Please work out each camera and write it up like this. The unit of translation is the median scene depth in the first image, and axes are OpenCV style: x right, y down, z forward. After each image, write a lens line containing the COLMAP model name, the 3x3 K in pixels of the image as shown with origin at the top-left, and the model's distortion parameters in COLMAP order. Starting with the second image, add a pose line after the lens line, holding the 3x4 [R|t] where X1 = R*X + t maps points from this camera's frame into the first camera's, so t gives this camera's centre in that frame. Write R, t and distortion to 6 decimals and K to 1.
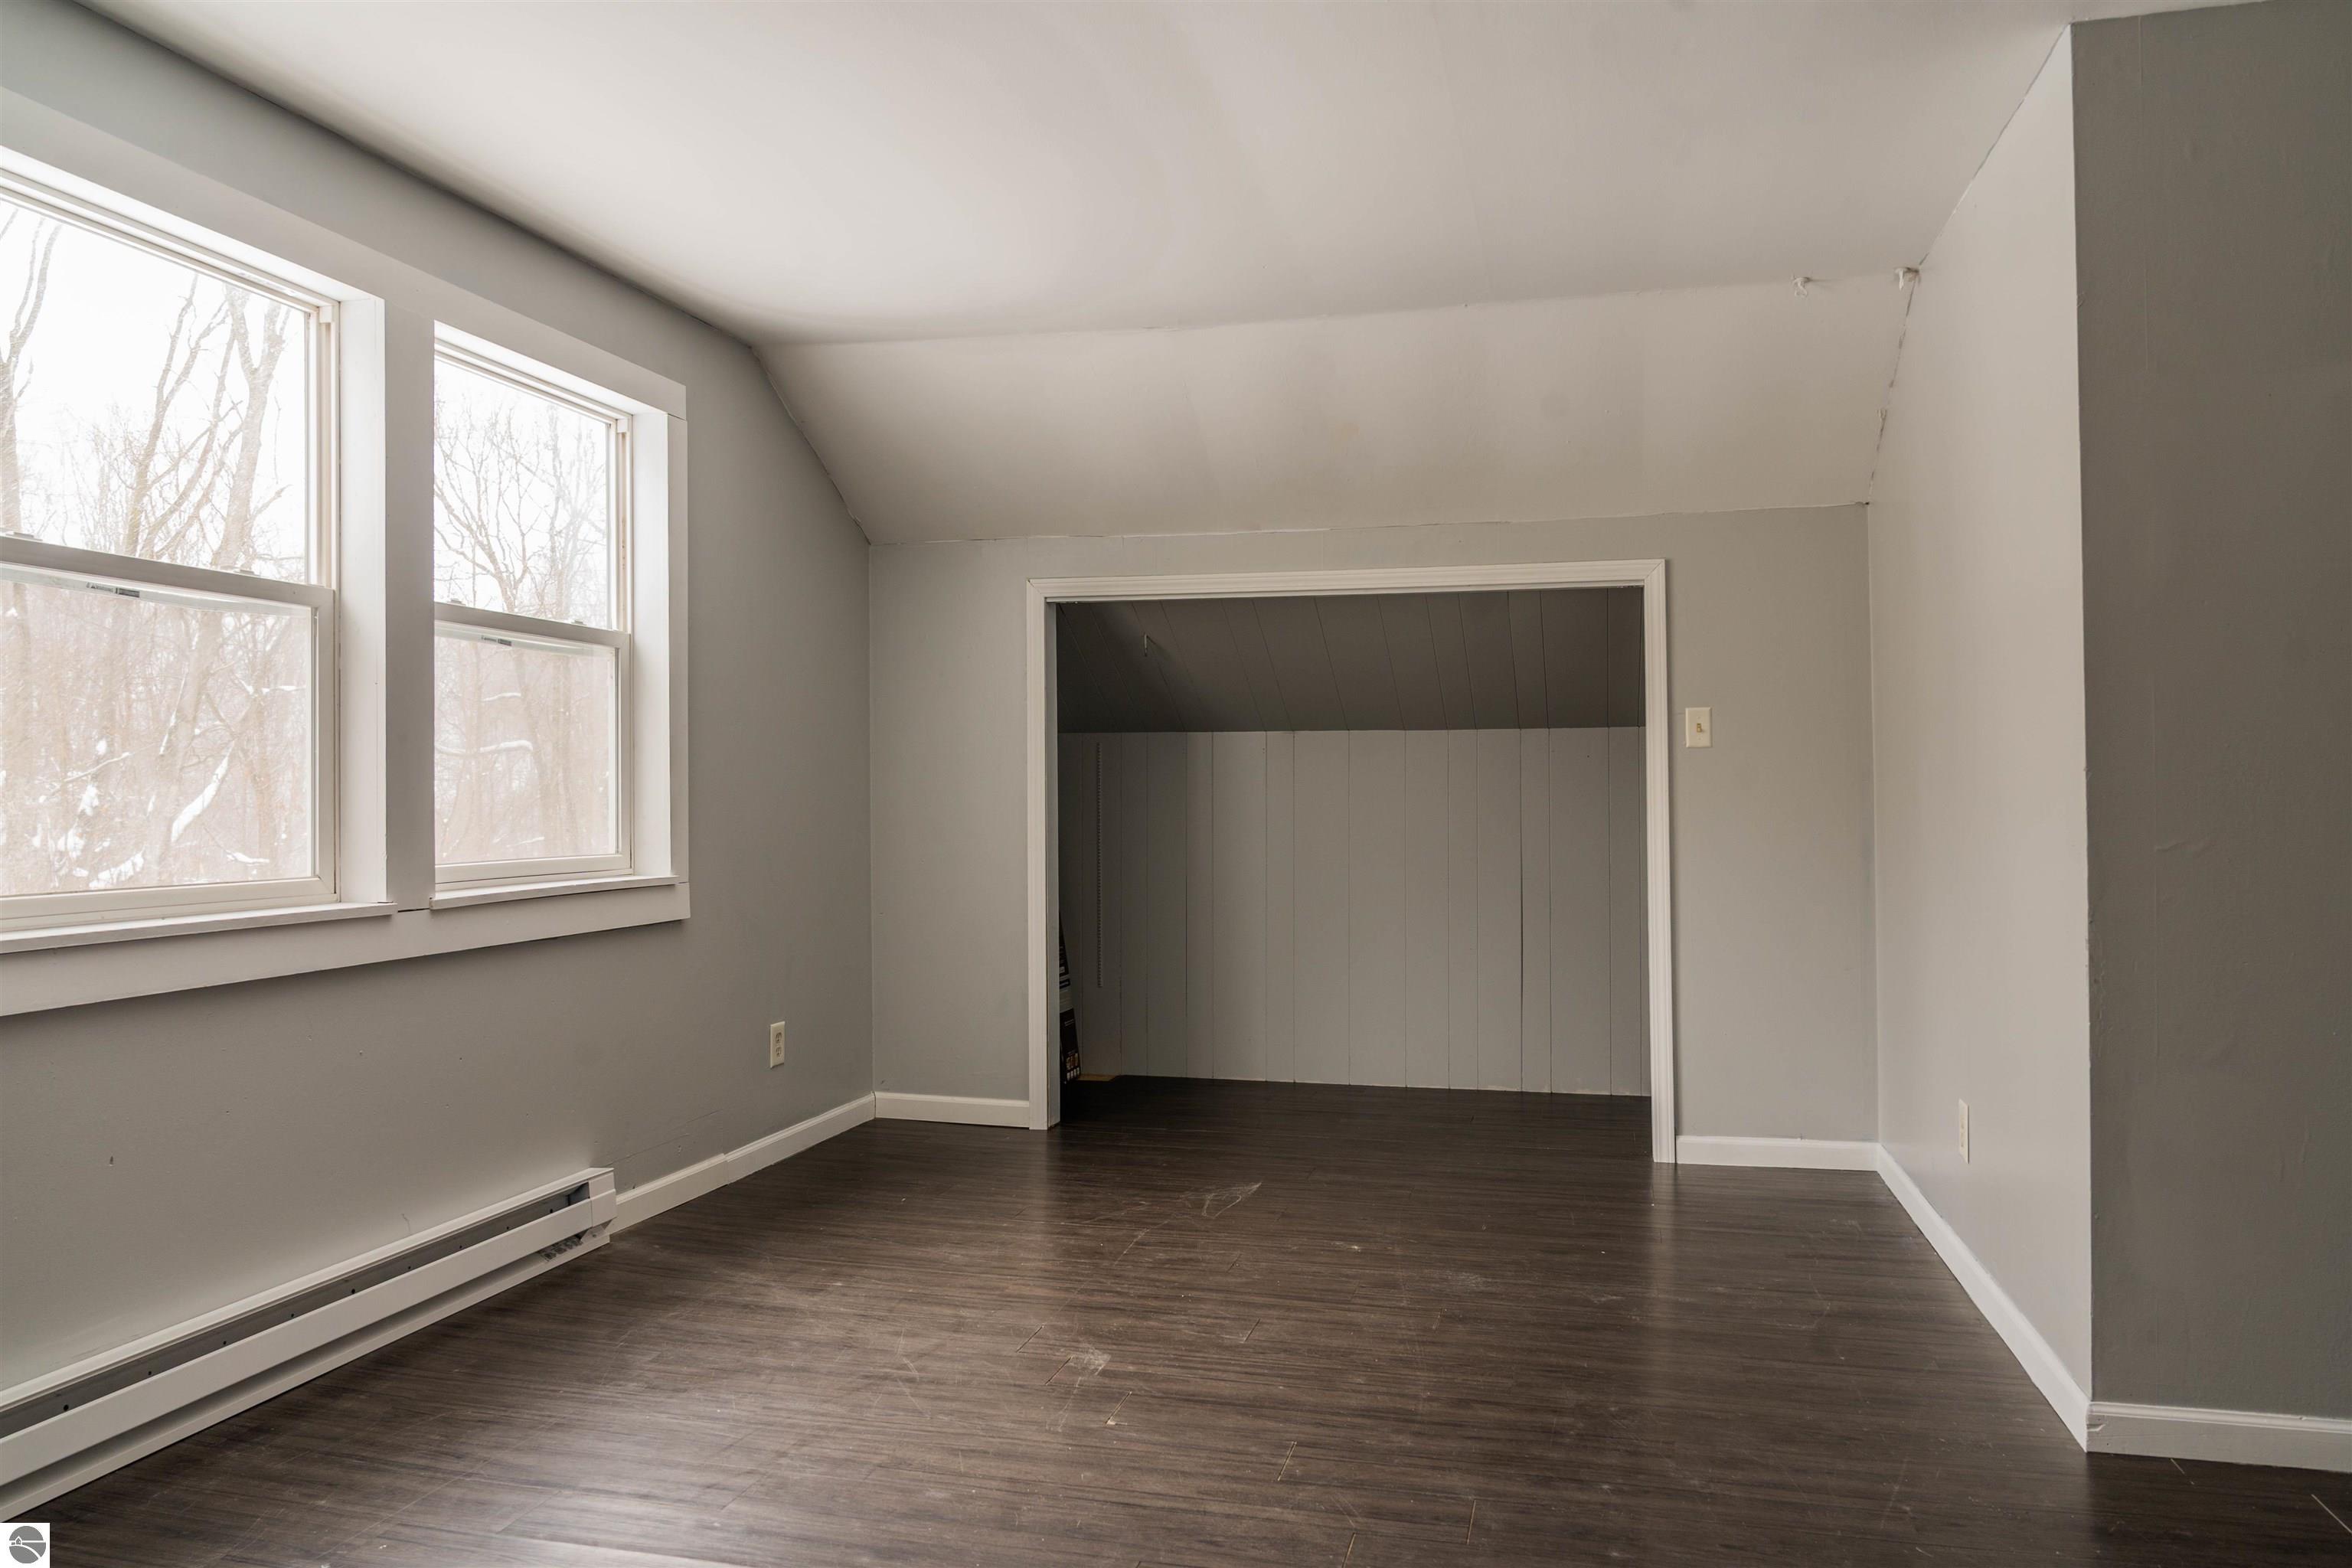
lens RADIAL K [[1636.2, 0, 1156.4], [0, 1636.2, 783.3], [0, 0, 1]] dist [-0.029945, 0.008347]
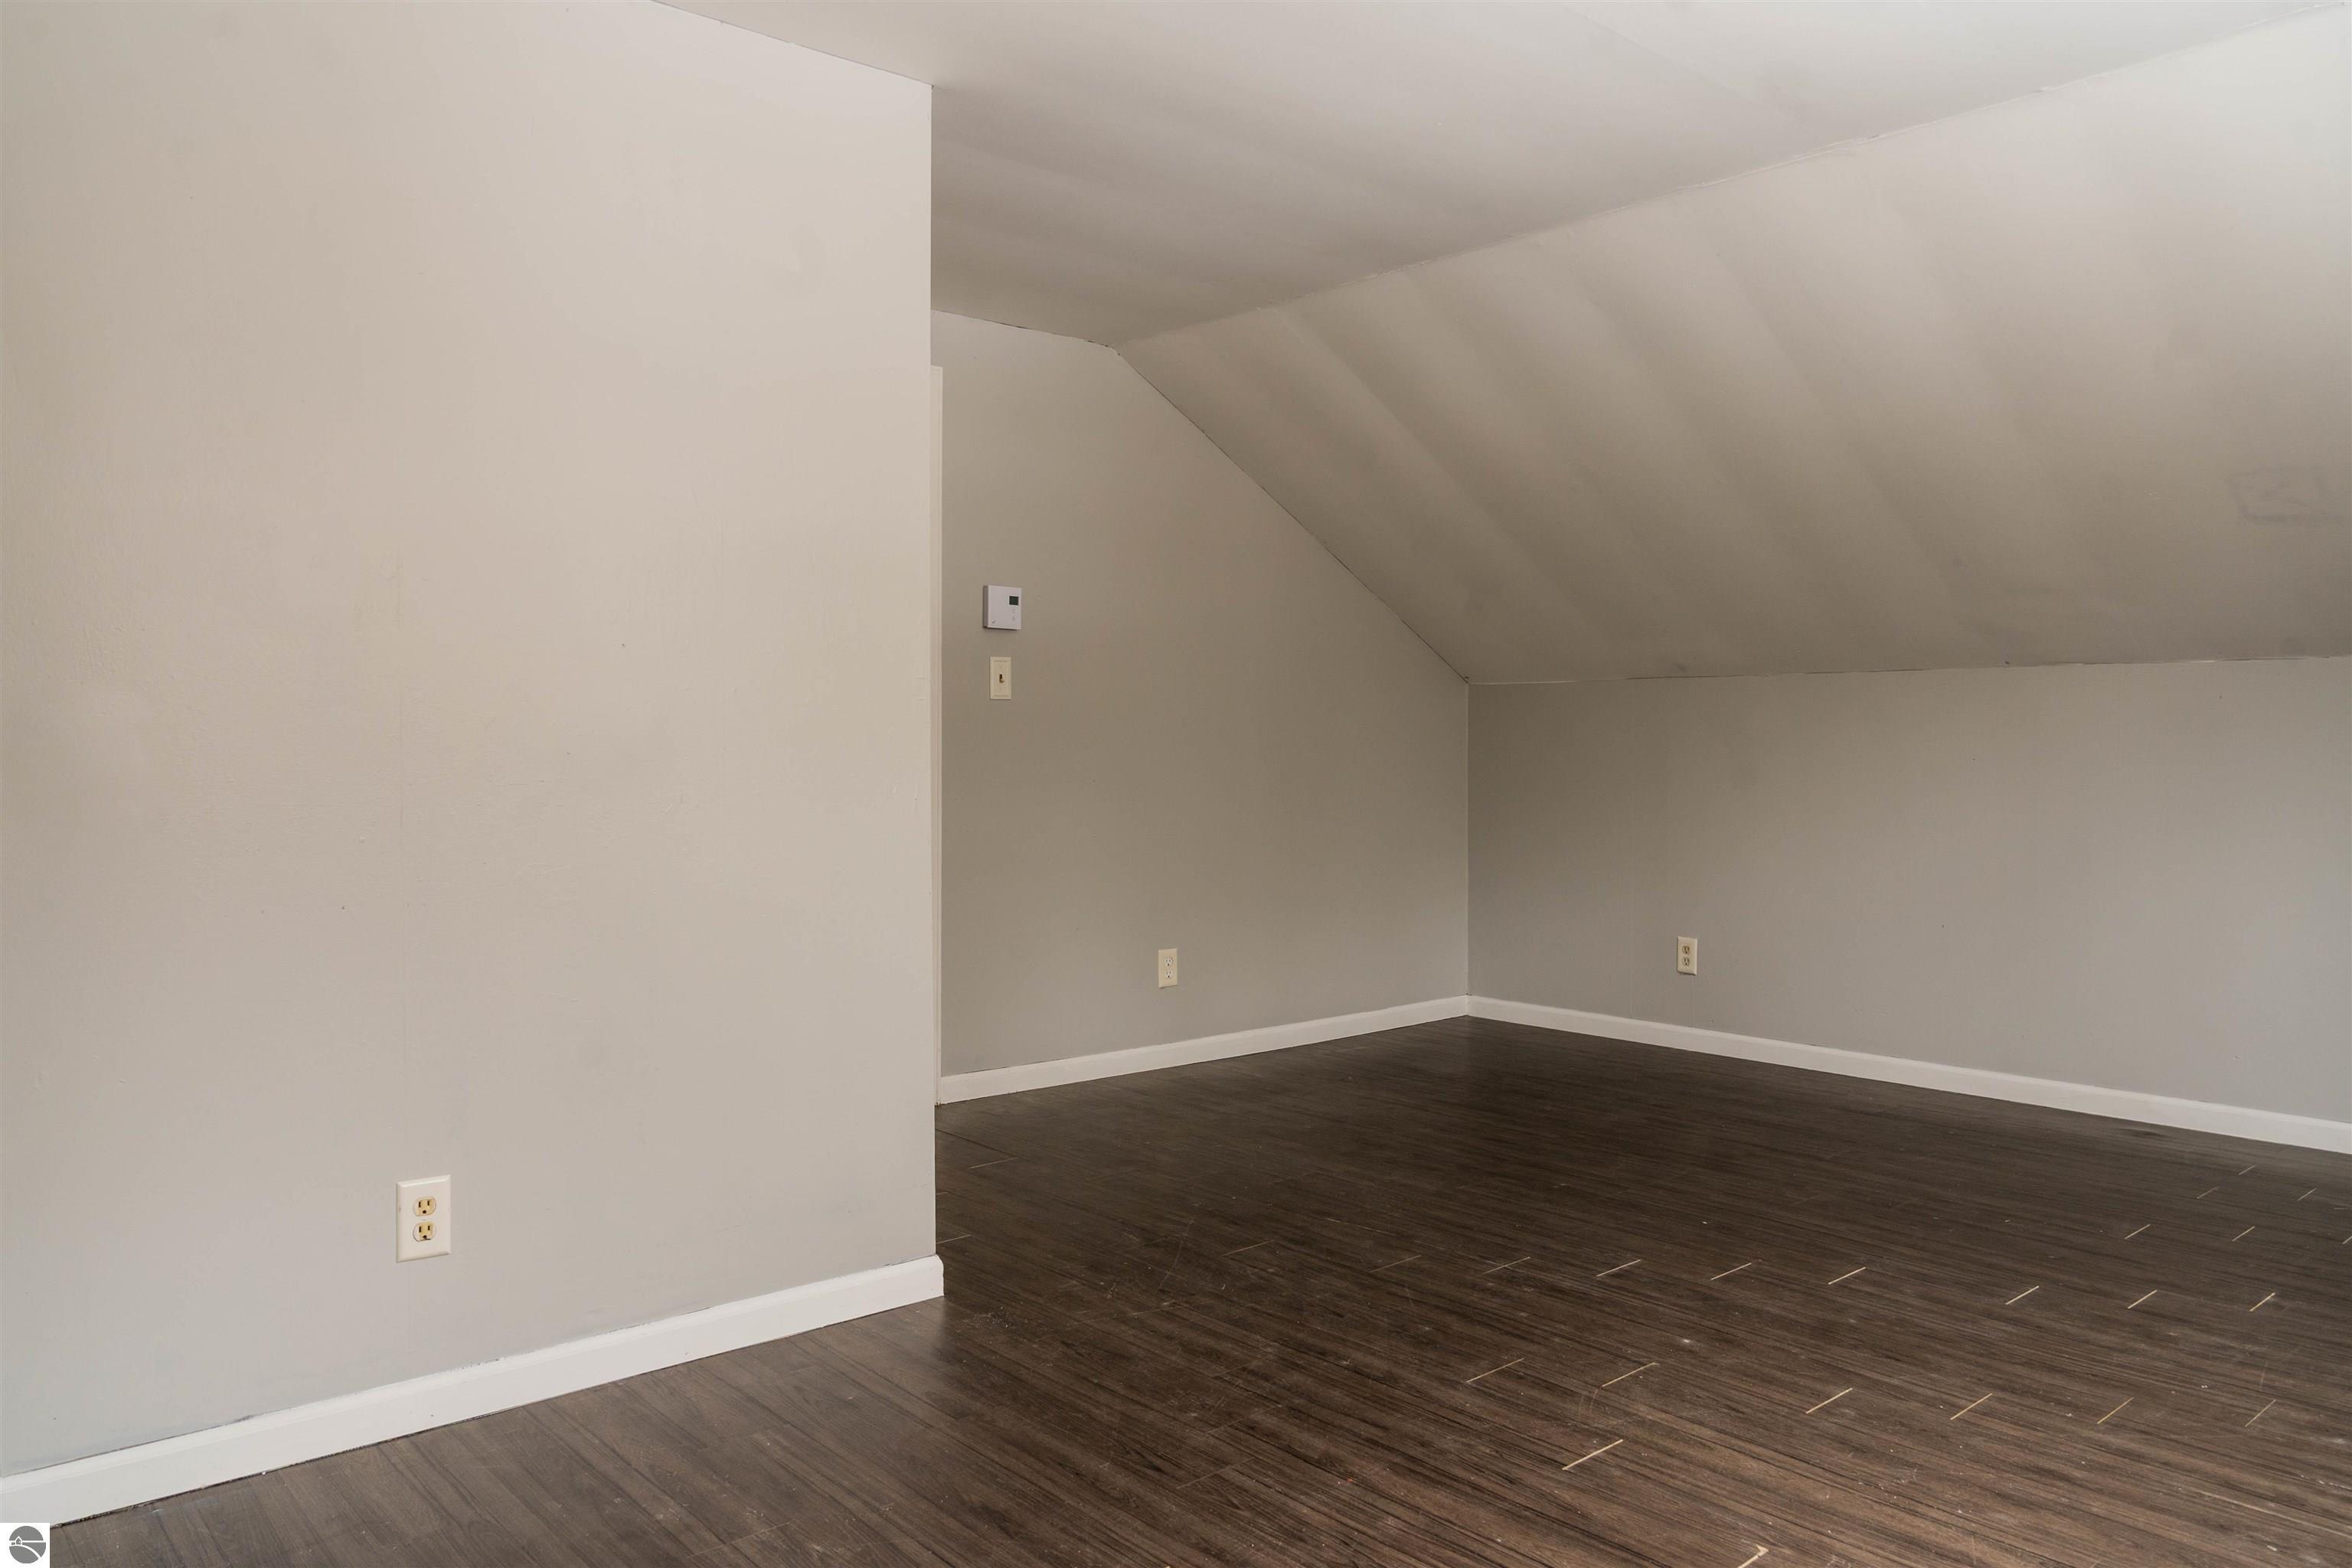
lens RADIAL K [[1636.2, 0, 1156.4], [0, 1636.2, 783.3], [0, 0, 1]] dist [-0.029945, 0.008347]
pose [[-0.826548, -0.008959, 0.562795, -0.190506], [-0.000816, 0.999891, 0.014719, 0.011540], [-0.562866, 0.011707, -0.826465, 1.543494]]
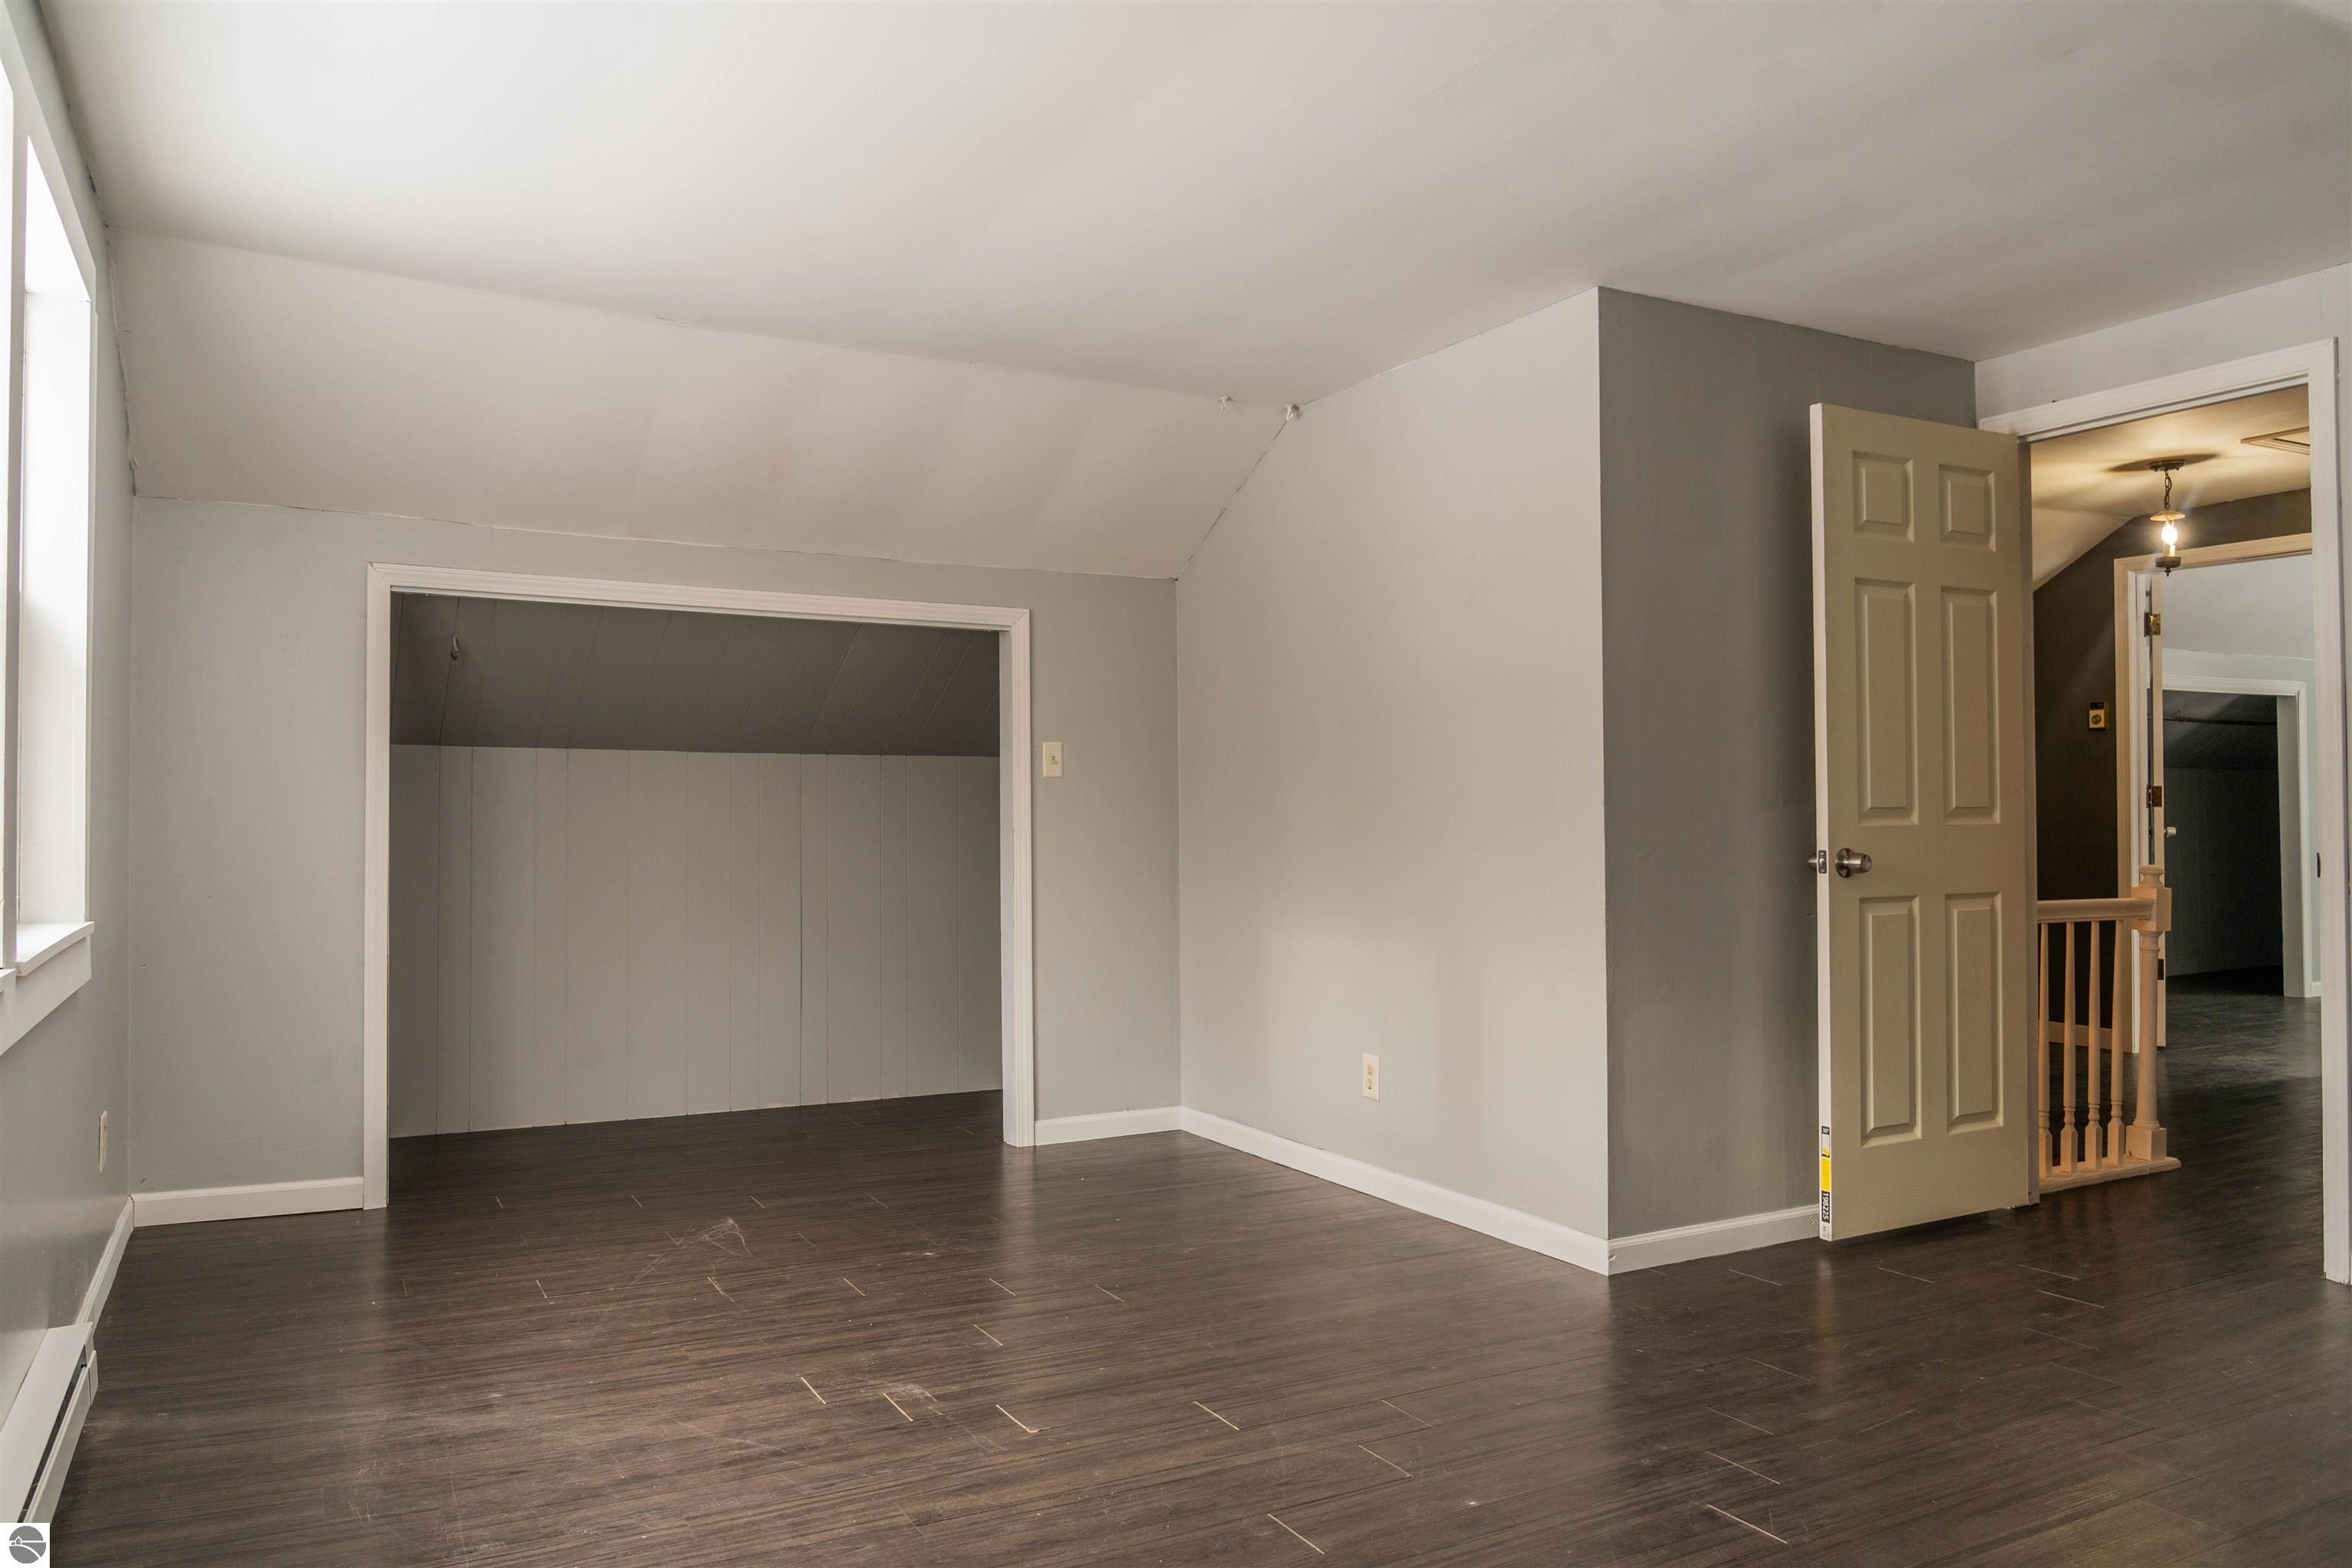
lens RADIAL K [[1636.2, 0, 1156.4], [0, 1636.2, 783.3], [0, 0, 1]] dist [-0.029945, 0.008347]
pose [[0.732067, 0.018755, 0.680974, -0.578732], [-0.009322, 0.999803, -0.017514, 0.002586], [-0.681169, 0.006473, 0.732098, 0.167871]]
